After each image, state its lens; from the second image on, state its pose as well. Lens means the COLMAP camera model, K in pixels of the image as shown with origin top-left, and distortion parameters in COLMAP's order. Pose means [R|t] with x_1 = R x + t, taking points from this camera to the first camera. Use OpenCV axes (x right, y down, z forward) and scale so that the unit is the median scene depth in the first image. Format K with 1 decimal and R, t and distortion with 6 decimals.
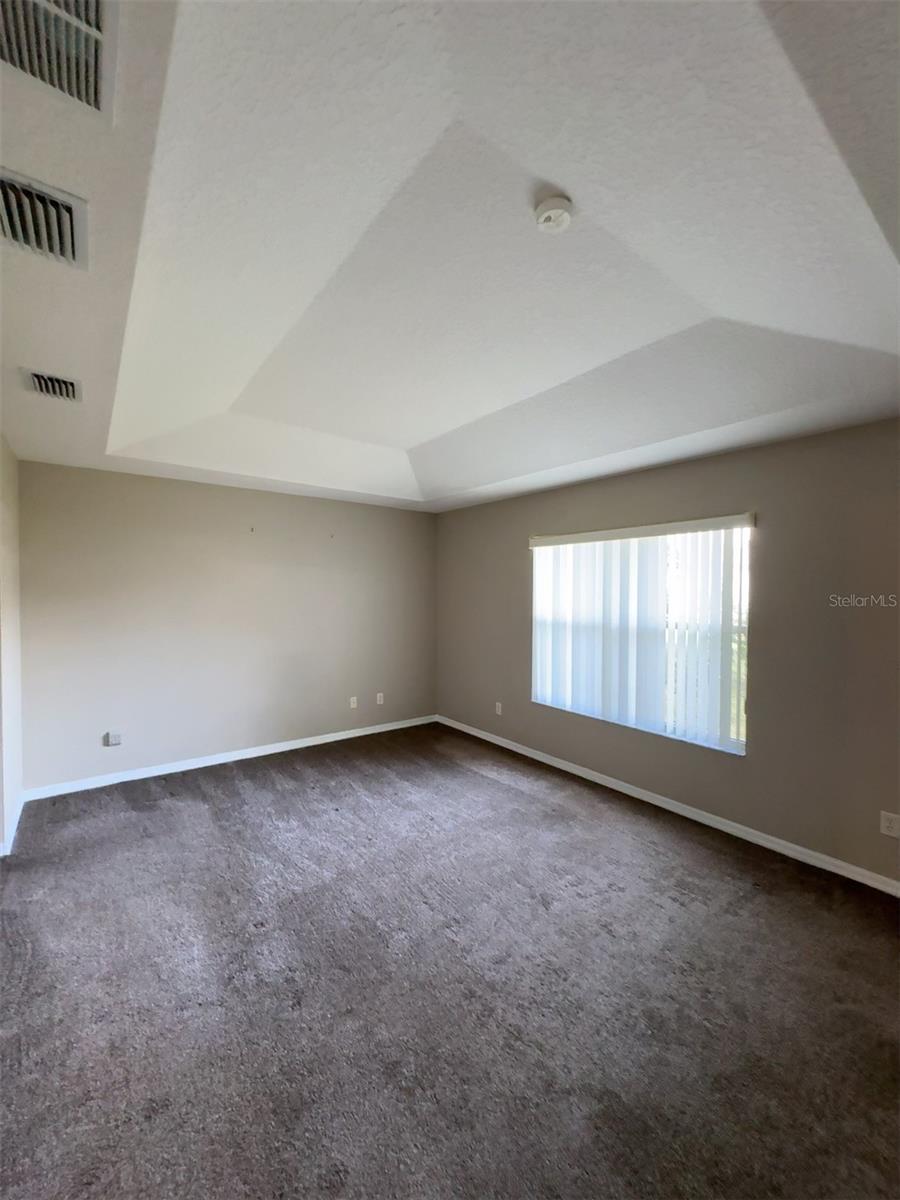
lens RADIAL K [[476.8, 0, 453.0], [0, 476.8, 599.4], [0, 0, 1]] dist [-0.003803, 0.000708]
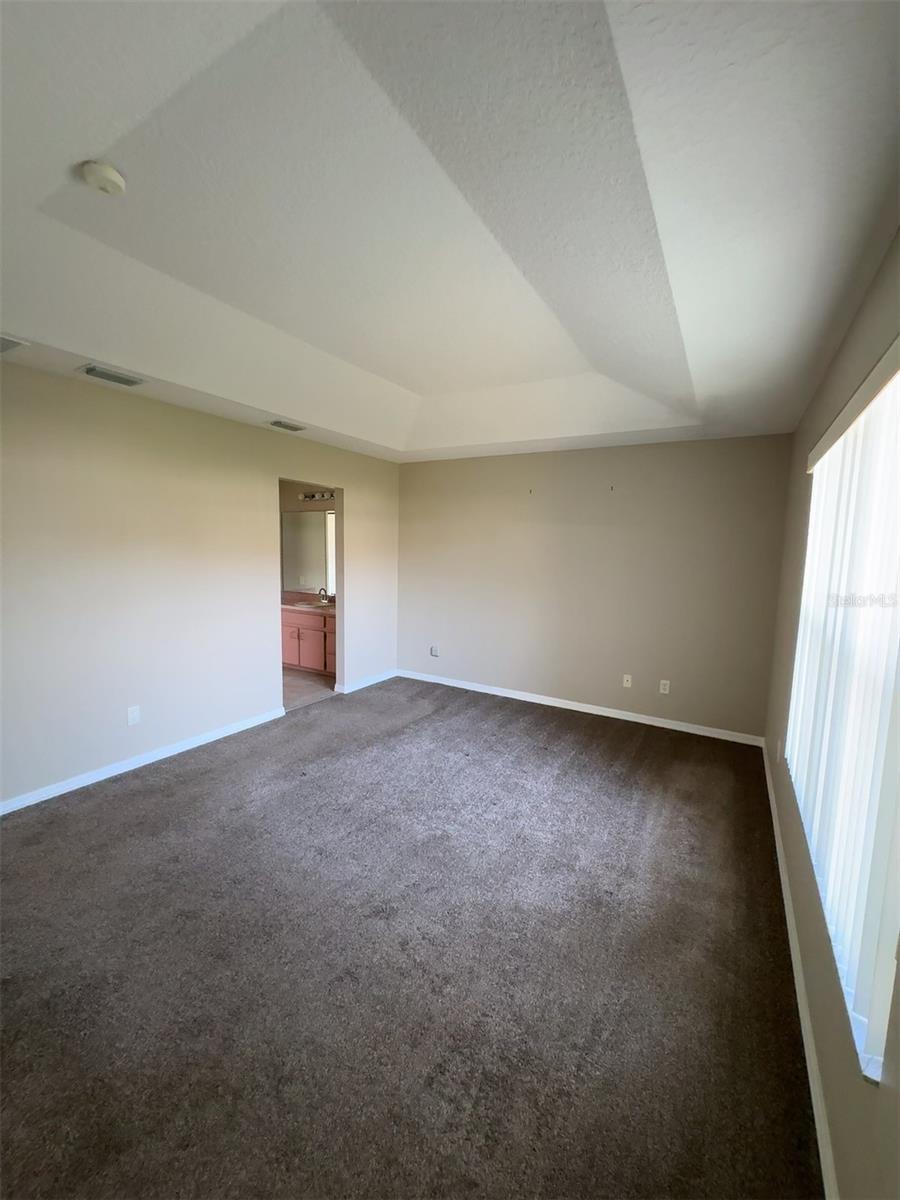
lens RADIAL K [[476.8, 0, 459.0], [0, 476.8, 600.3], [0, 0, 1]] dist [-0.003803, 0.000708]
pose [[0.380703, 0.106070, -0.918594, 0.622273], [-0.036973, 0.994351, 0.099494, -0.008057], [0.923958, -0.003914, 0.382475, 0.516014]]
